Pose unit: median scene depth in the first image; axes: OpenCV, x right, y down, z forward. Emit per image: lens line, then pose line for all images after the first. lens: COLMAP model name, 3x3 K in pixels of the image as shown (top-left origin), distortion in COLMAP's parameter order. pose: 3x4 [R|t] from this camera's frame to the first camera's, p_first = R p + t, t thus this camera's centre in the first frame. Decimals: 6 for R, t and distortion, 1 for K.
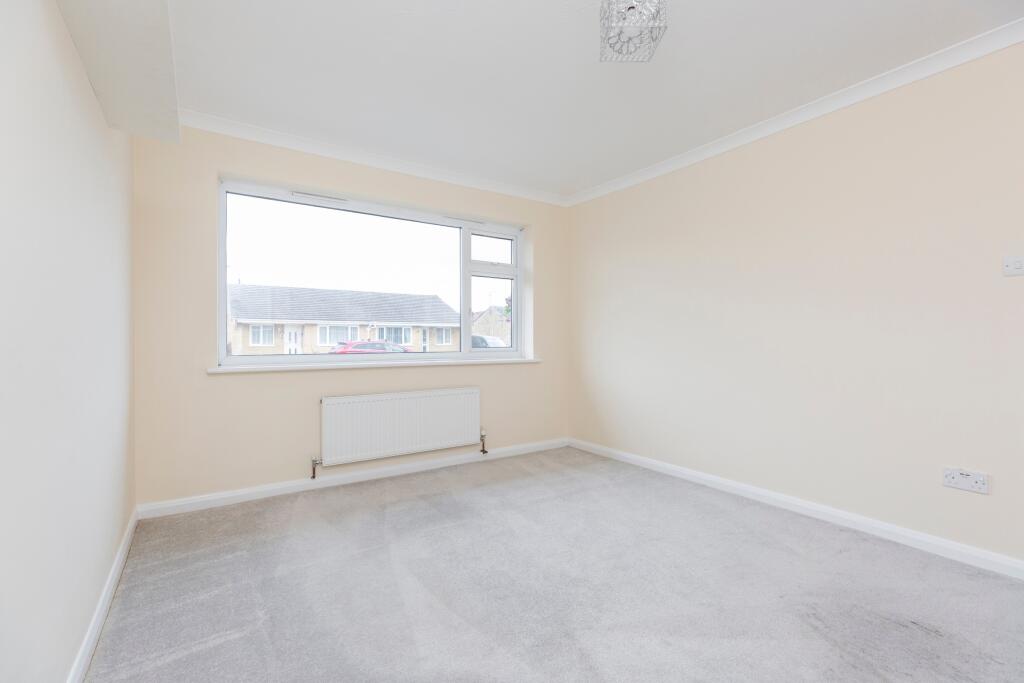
lens RADIAL K [[468.3, 0, 512.0], [0, 468.3, 341.5], [0, 0, 1]] dist [0.000309, 0.000155]
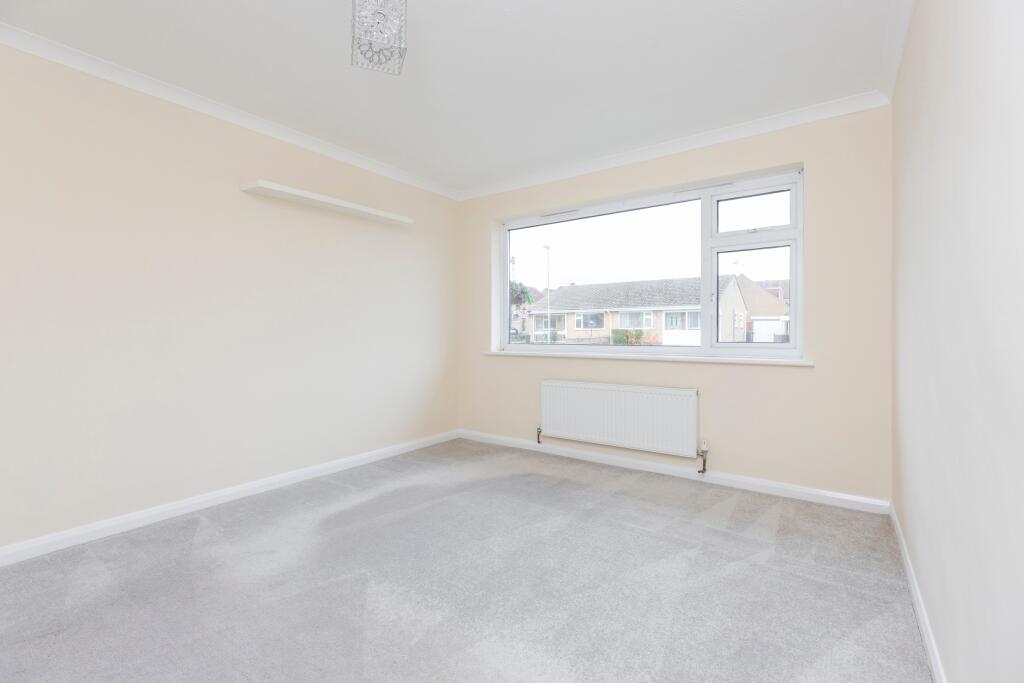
lens RADIAL K [[448.7, 0, 509.2], [0, 448.7, 337.7], [0, 0, 1]] dist [0.003015, 0.000593]
pose [[0.342013, 0.010300, -0.939639, 0.555818], [-0.001210, 0.999944, 0.010520, -0.002026], [0.939694, -0.002461, 0.342006, 0.424713]]
